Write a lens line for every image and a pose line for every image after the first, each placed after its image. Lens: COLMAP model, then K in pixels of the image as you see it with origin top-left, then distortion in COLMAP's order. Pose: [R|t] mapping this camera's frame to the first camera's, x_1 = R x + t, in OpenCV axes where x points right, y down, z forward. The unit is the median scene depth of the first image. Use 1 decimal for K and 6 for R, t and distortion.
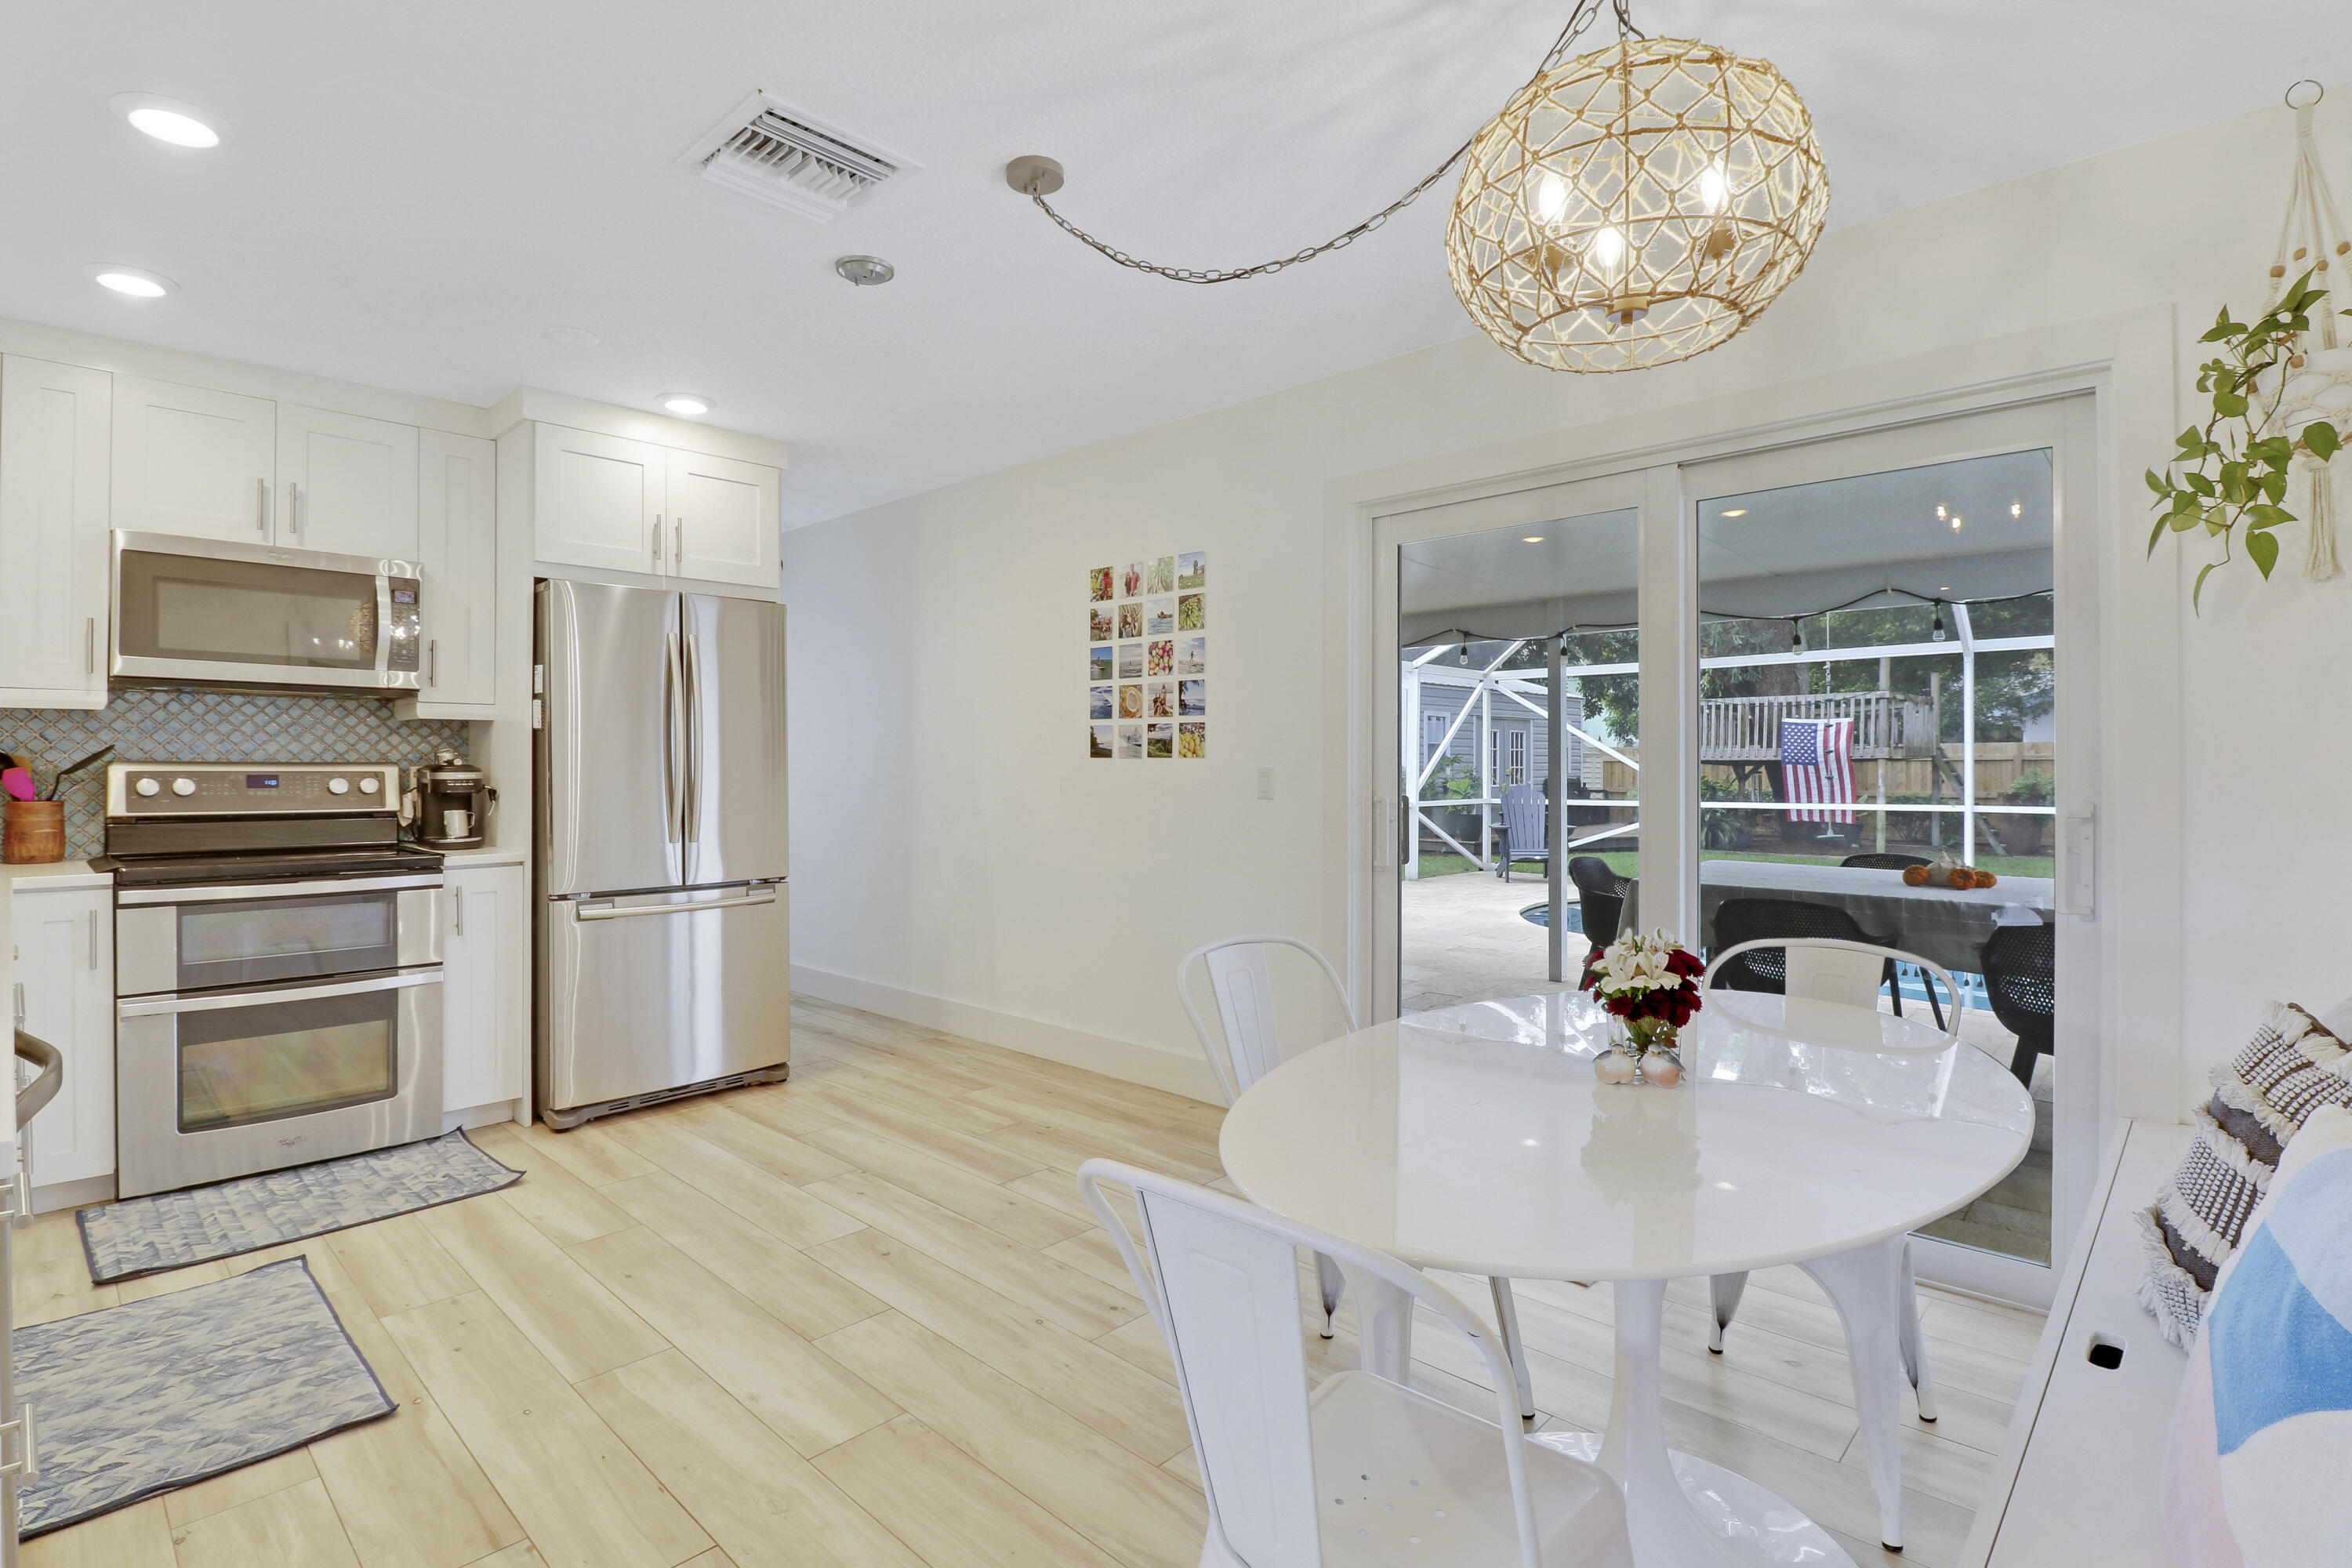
lens RADIAL K [[1128.2, 0, 1208.6], [0, 1128.2, 733.6], [0, 0, 1]] dist [-0.003029, -0.001658]
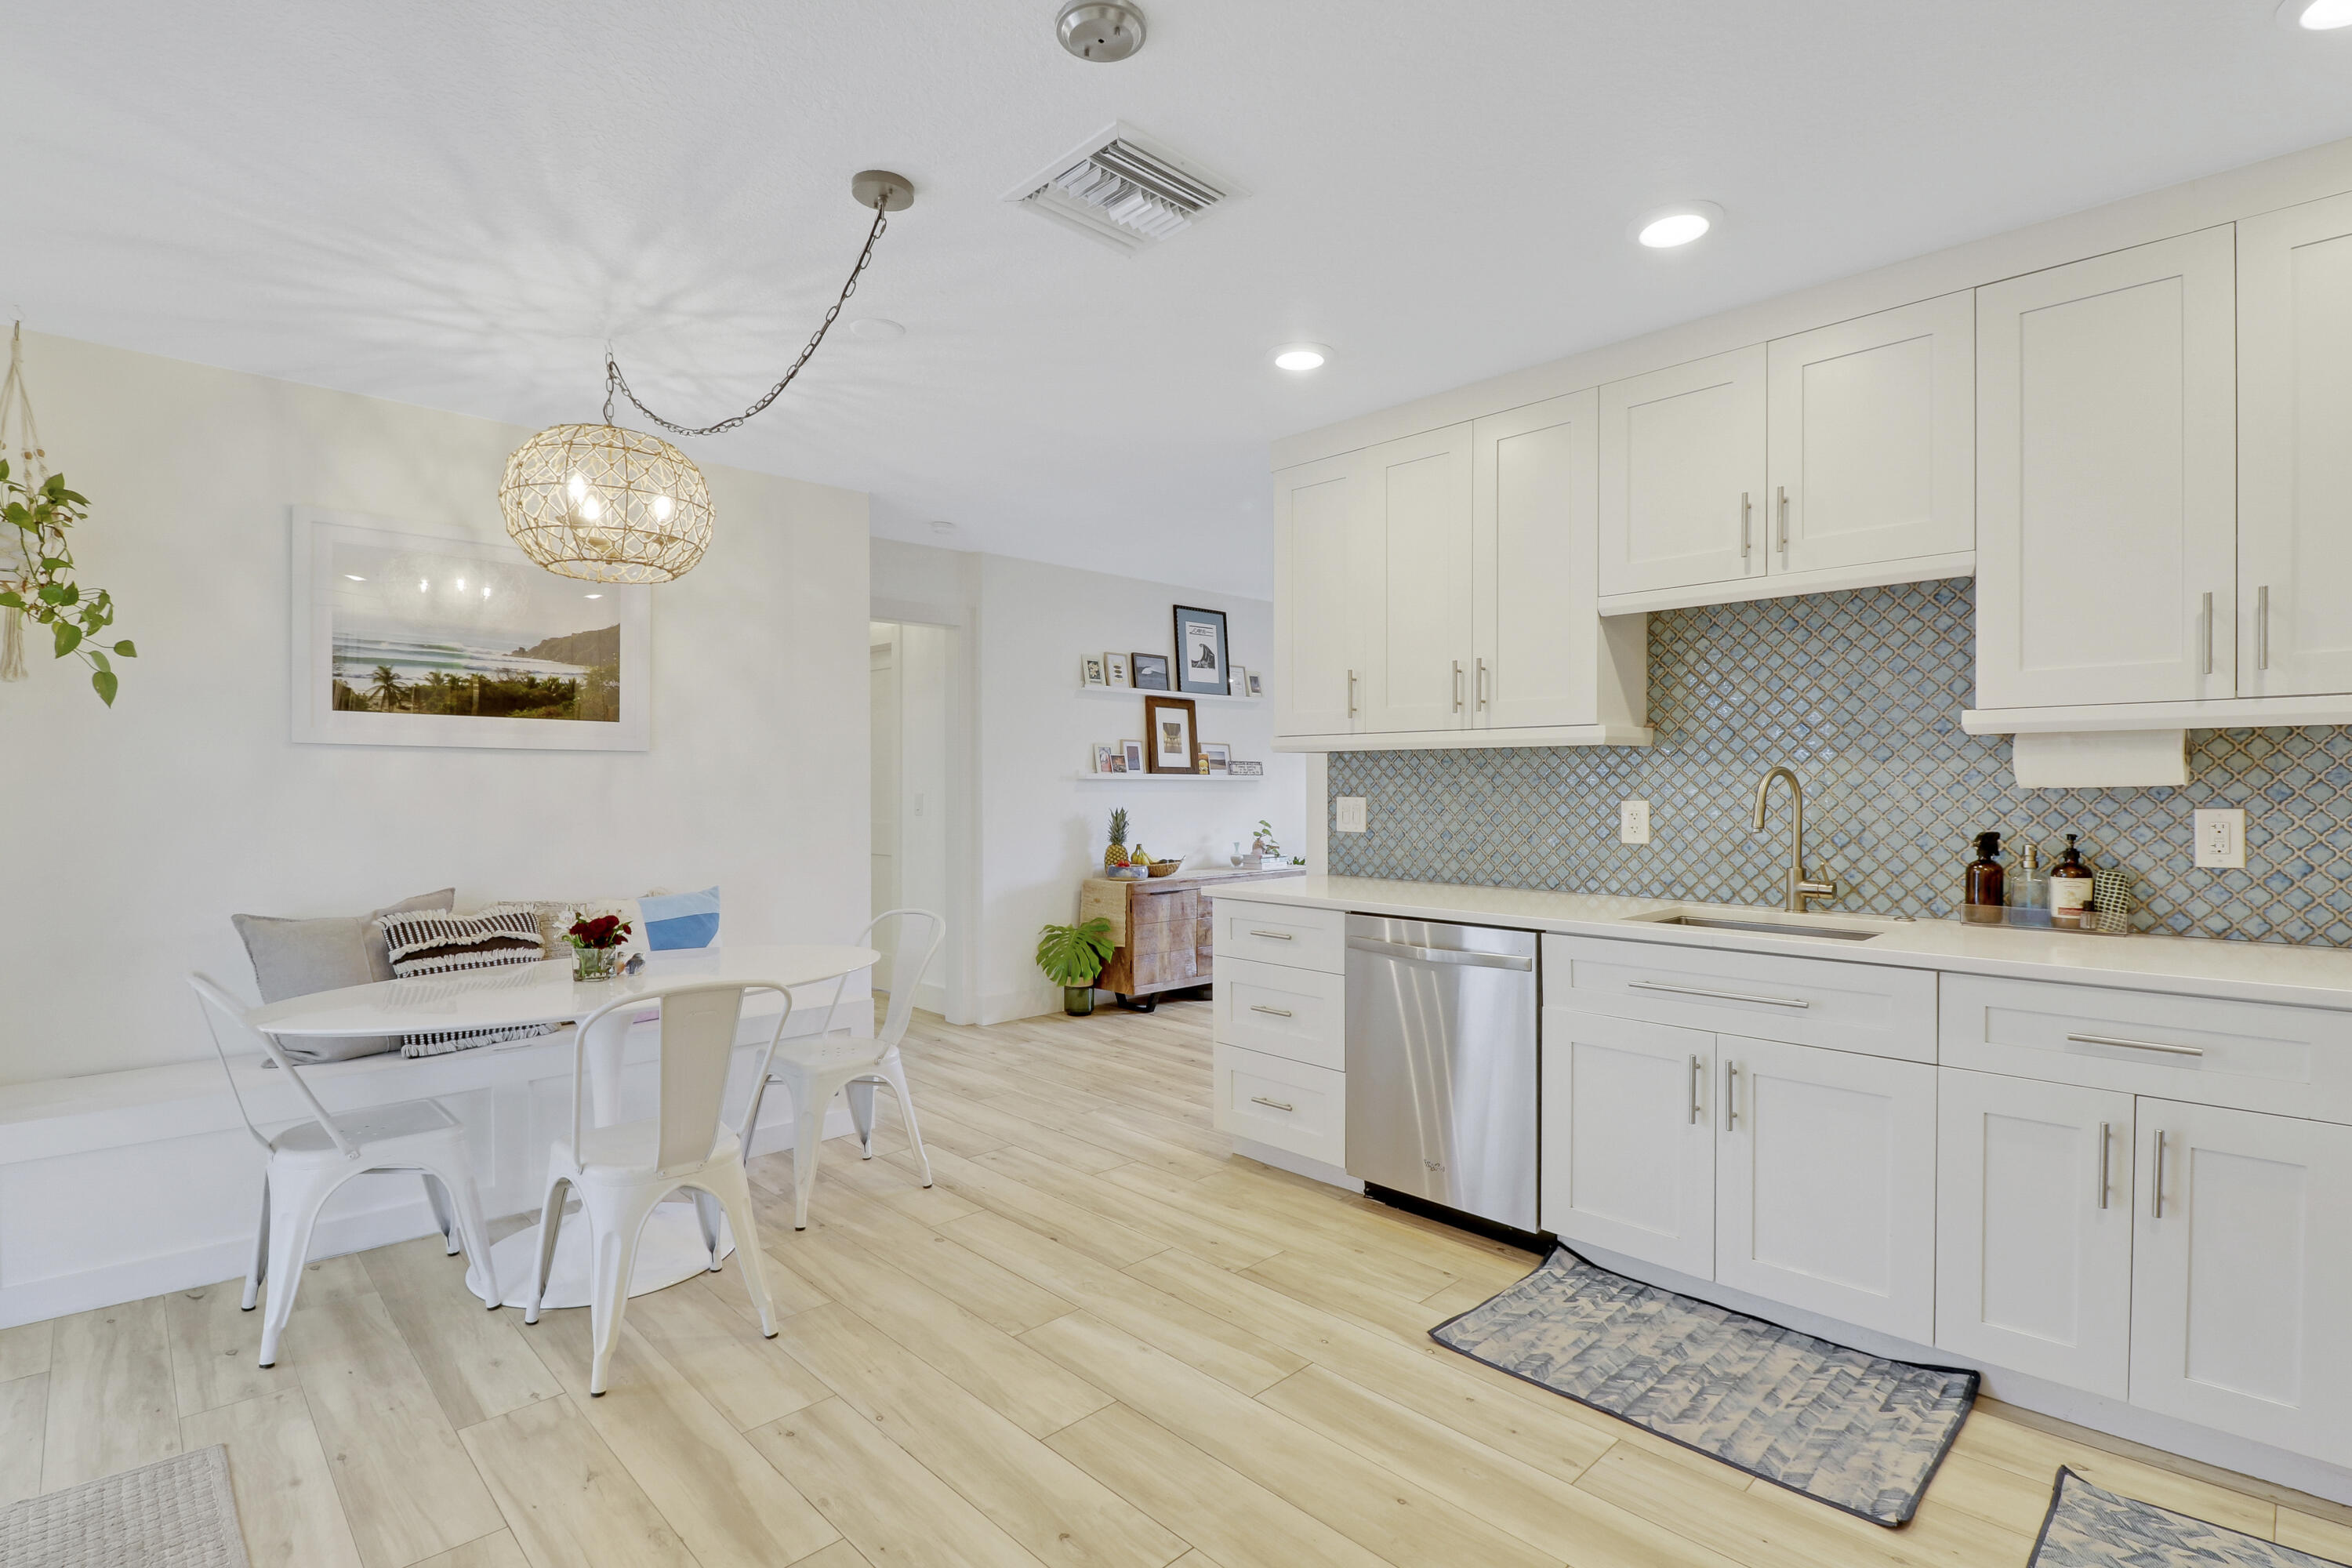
lens RADIAL K [[1128.2, 0, 1176.7], [0, 1128.2, 783.4], [0, 0, 1]] dist [-0.003029, -0.001658]
pose [[-0.997798, 0.009299, 0.065665, -0.500999], [0.008207, 0.999824, -0.016874, 0.023991], [-0.065810, -0.016298, -0.997699, 2.092244]]
